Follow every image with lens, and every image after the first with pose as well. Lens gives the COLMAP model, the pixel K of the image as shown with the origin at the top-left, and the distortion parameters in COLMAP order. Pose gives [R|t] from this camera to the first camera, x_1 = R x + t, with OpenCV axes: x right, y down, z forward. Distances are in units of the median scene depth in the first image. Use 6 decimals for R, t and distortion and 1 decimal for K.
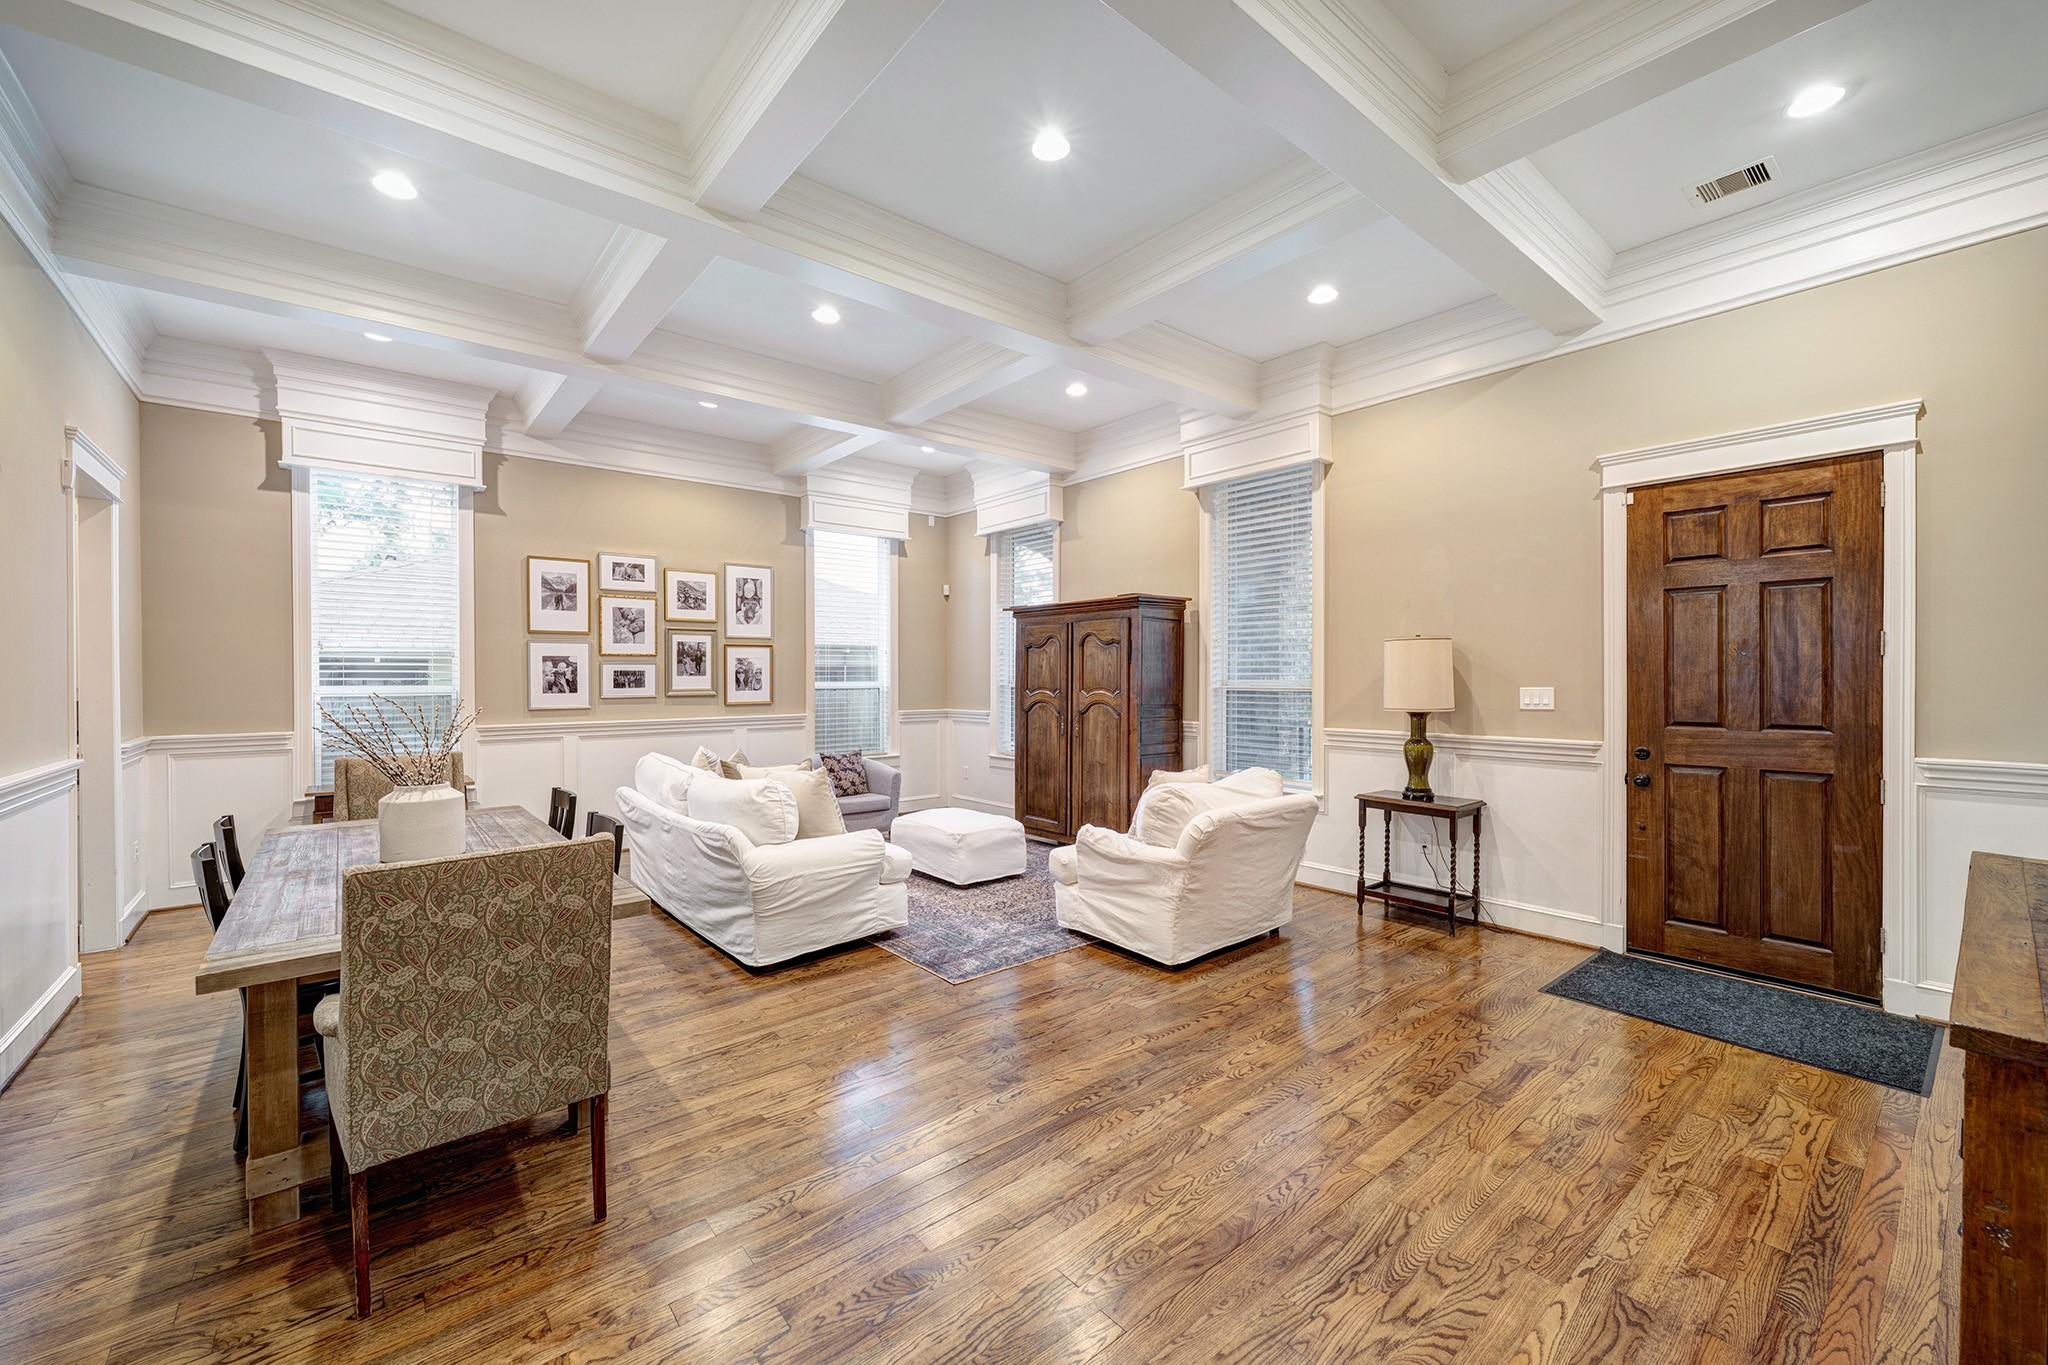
lens RADIAL K [[817.6, 0, 995.9], [0, 817.6, 680.2], [0, 0, 1]] dist [-0.000869, 0.000333]
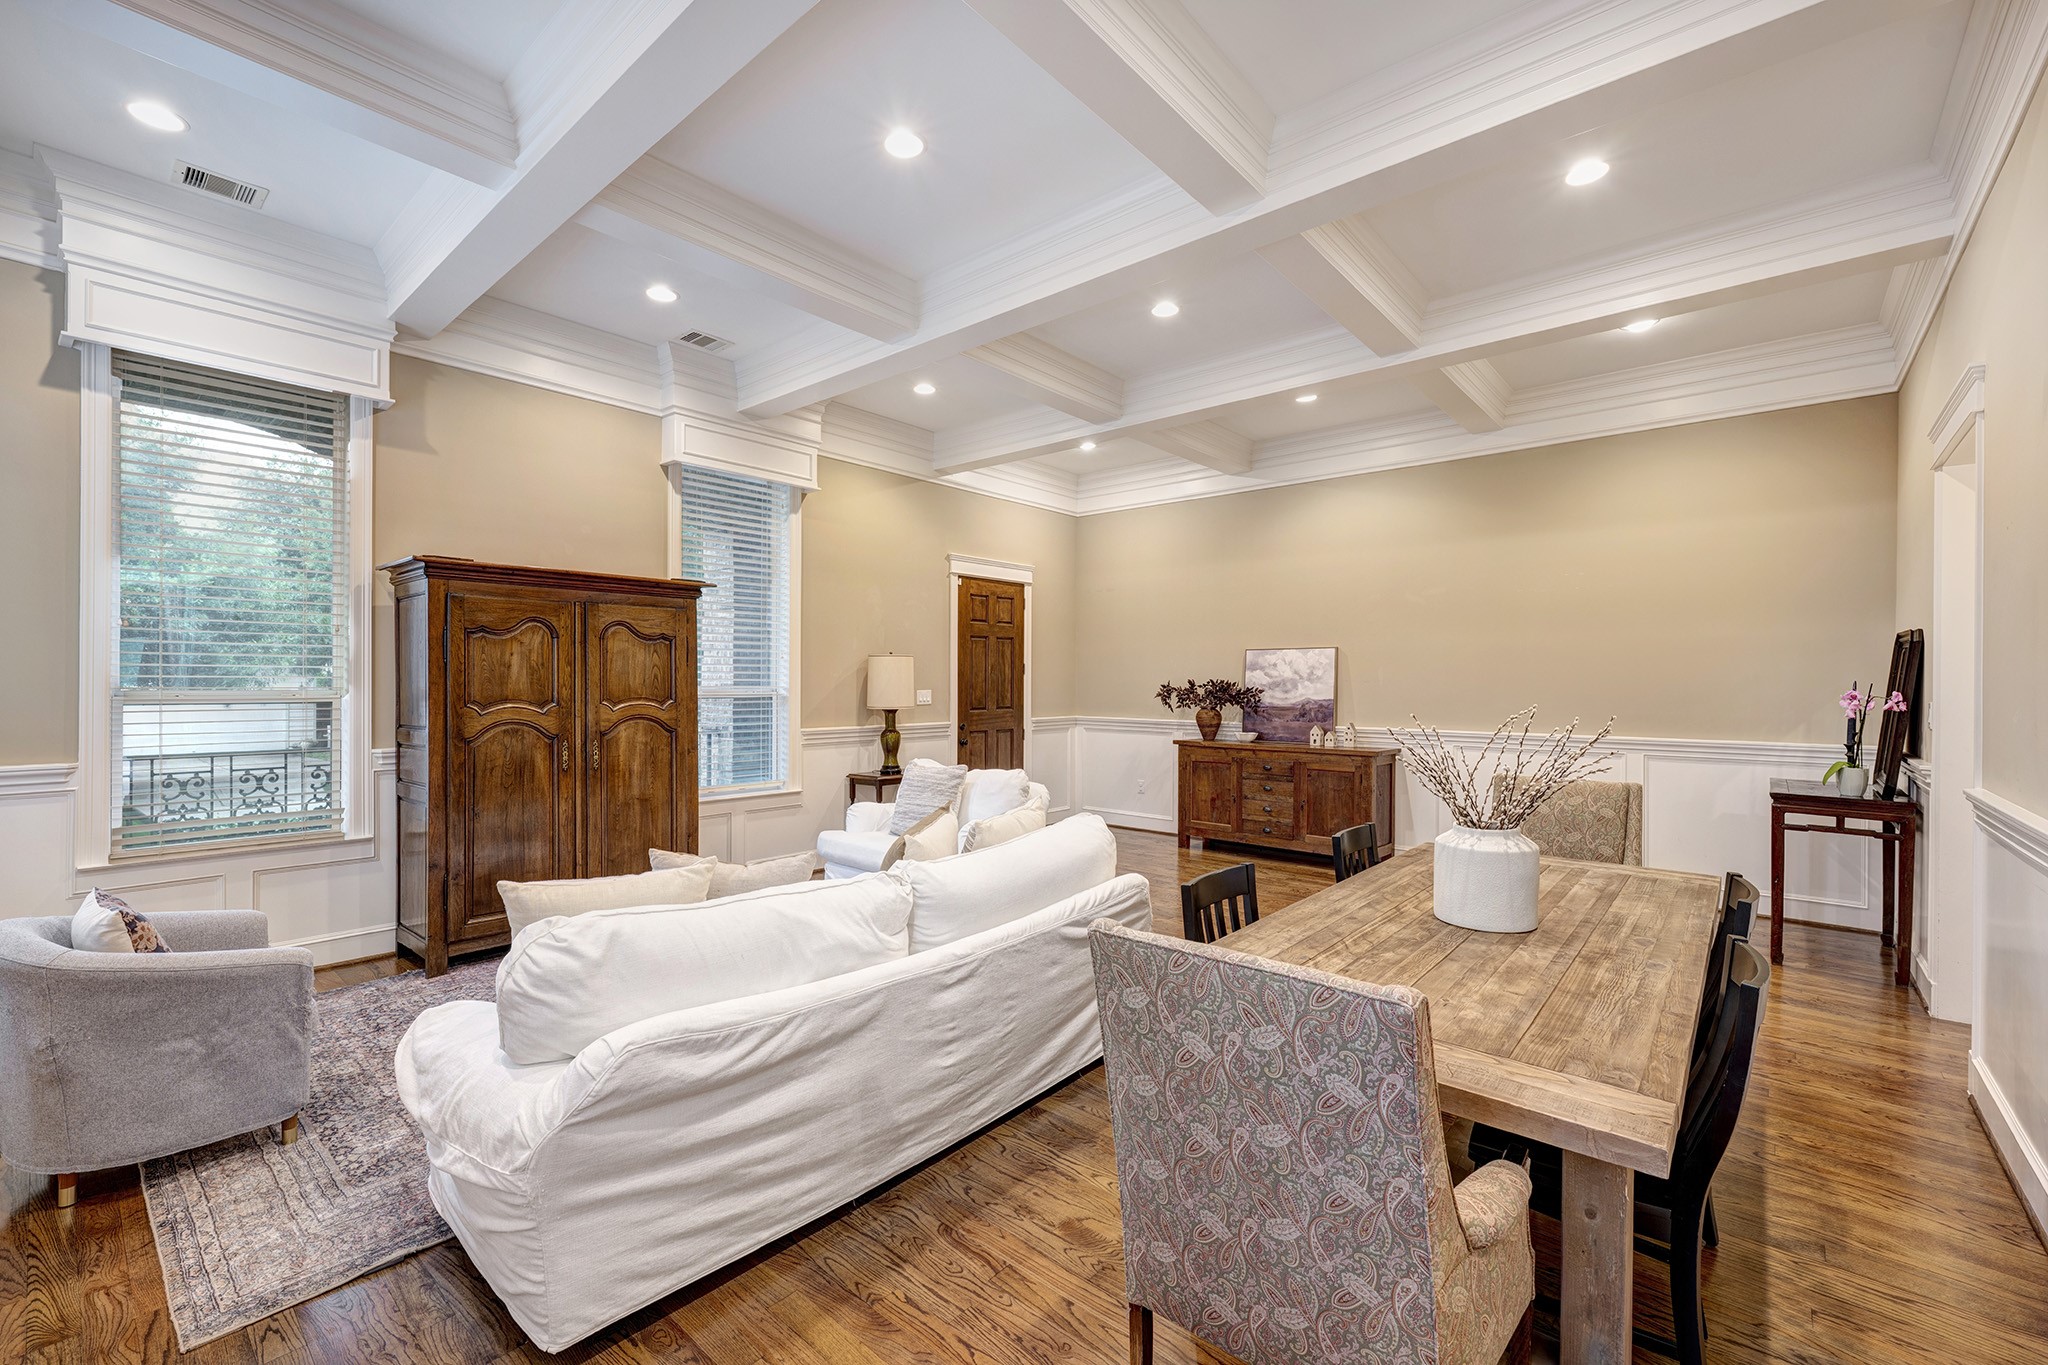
lens RADIAL K [[885.4, 0, 1024.0], [0, 885.4, 682.5], [0, 0, 1]] dist [0.003911, 0.000165]
pose [[-0.191381, -0.001592, 0.981515, -0.943810], [-0.000891, 0.999999, 0.001448, -0.007512], [-0.981515, -0.000597, -0.191382, 1.044232]]
